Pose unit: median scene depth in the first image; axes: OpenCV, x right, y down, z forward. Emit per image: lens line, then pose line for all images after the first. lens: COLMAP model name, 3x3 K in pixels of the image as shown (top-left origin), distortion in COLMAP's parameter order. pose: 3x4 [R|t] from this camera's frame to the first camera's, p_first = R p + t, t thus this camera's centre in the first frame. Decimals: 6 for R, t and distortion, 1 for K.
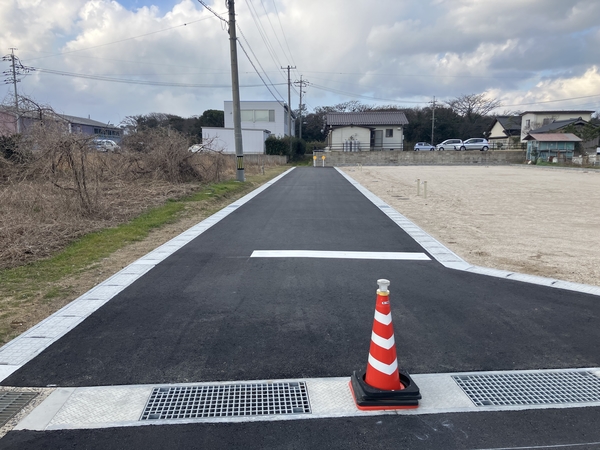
lens RADIAL K [[494.7, 0, 302.1], [0, 494.7, 223.4], [0, 0, 1]] dist [0.054916, -0.090534]
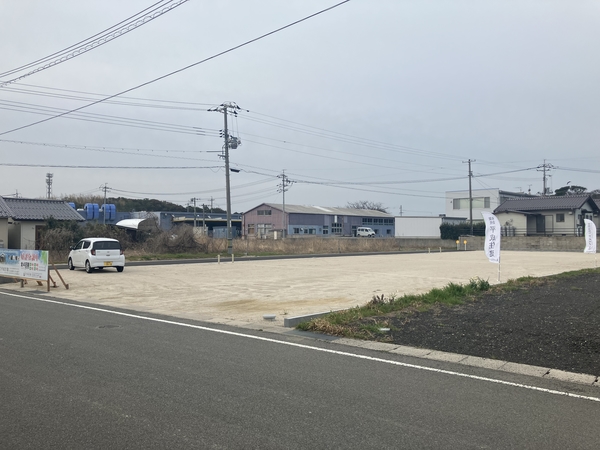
lens RADIAL K [[497.1, 0, 295.4], [0, 497.1, 227.6], [0, 0, 1]] dist [0.060072, -0.077281]
pose [[0.718995, -0.008938, -0.694958, 0.459891], [-0.101063, 0.987945, -0.117264, 0.001396], [0.687629, 0.154547, 0.709424, -0.031043]]
